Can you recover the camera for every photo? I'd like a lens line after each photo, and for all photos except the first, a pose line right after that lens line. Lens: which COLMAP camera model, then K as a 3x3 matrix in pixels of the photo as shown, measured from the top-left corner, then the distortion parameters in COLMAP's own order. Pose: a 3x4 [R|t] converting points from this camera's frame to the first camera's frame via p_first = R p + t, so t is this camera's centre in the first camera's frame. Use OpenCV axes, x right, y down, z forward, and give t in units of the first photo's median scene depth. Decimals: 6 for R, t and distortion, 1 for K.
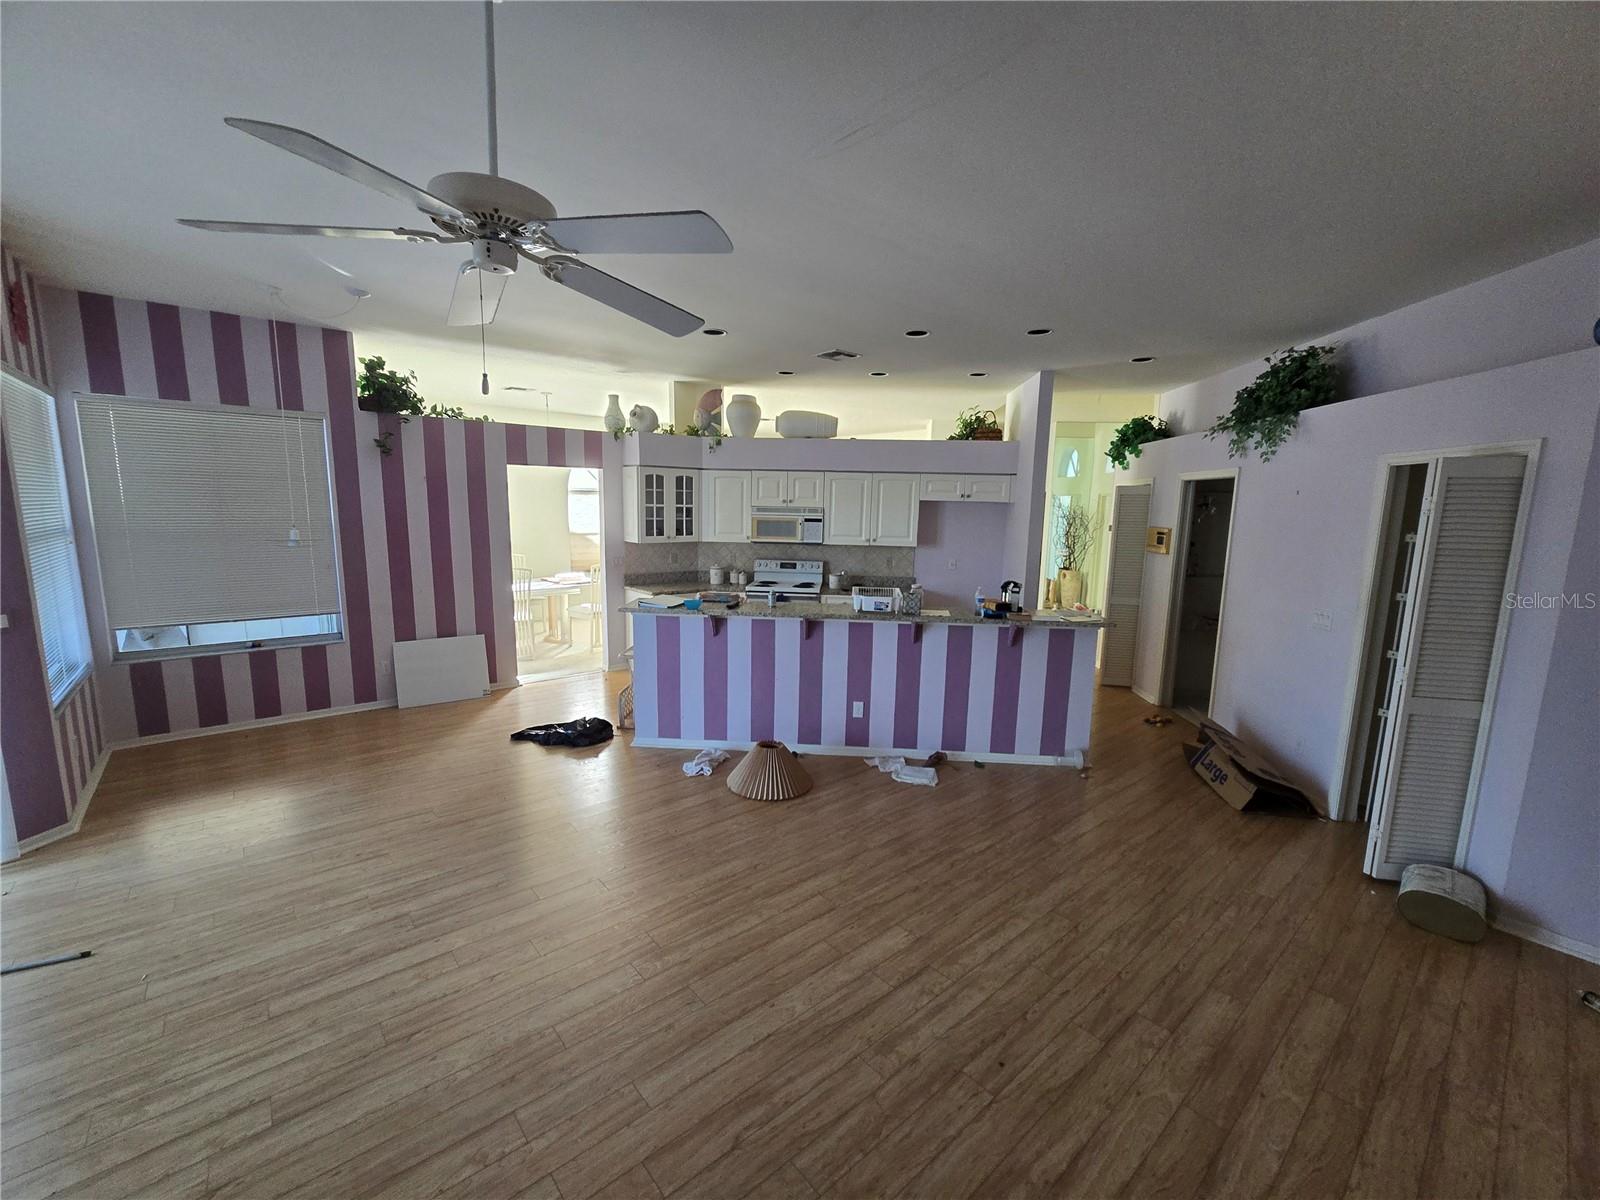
lens RADIAL K [[654.3, 0, 798.5], [0, 654.3, 602.7], [0, 0, 1]] dist [-0.007795, 0.001548]
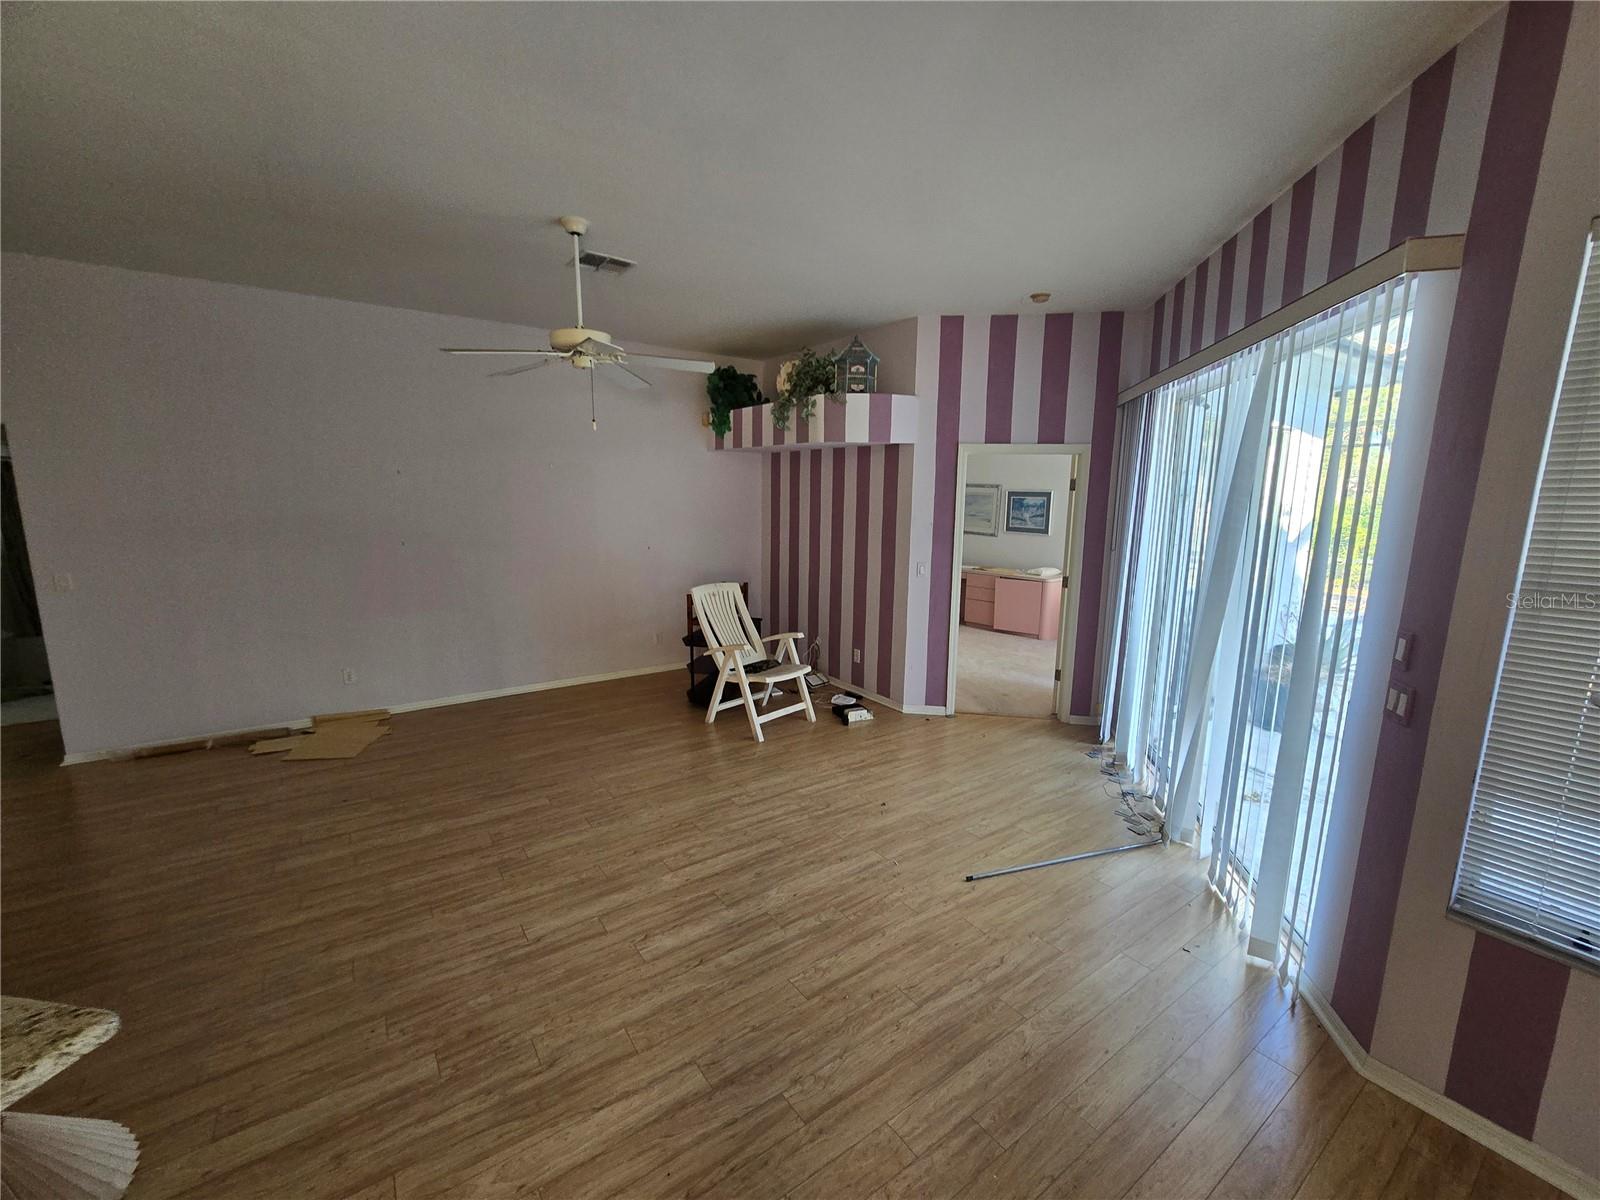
lens RADIAL K [[654.3, 0, 804.7], [0, 654.3, 605.2], [0, 0, 1]] dist [-0.007795, 0.001548]
pose [[-0.995503, -0.045105, 0.083299, -0.828665], [-0.016373, 0.948055, 0.317684, -0.291288], [-0.093301, 0.314892, -0.944531, 1.897534]]
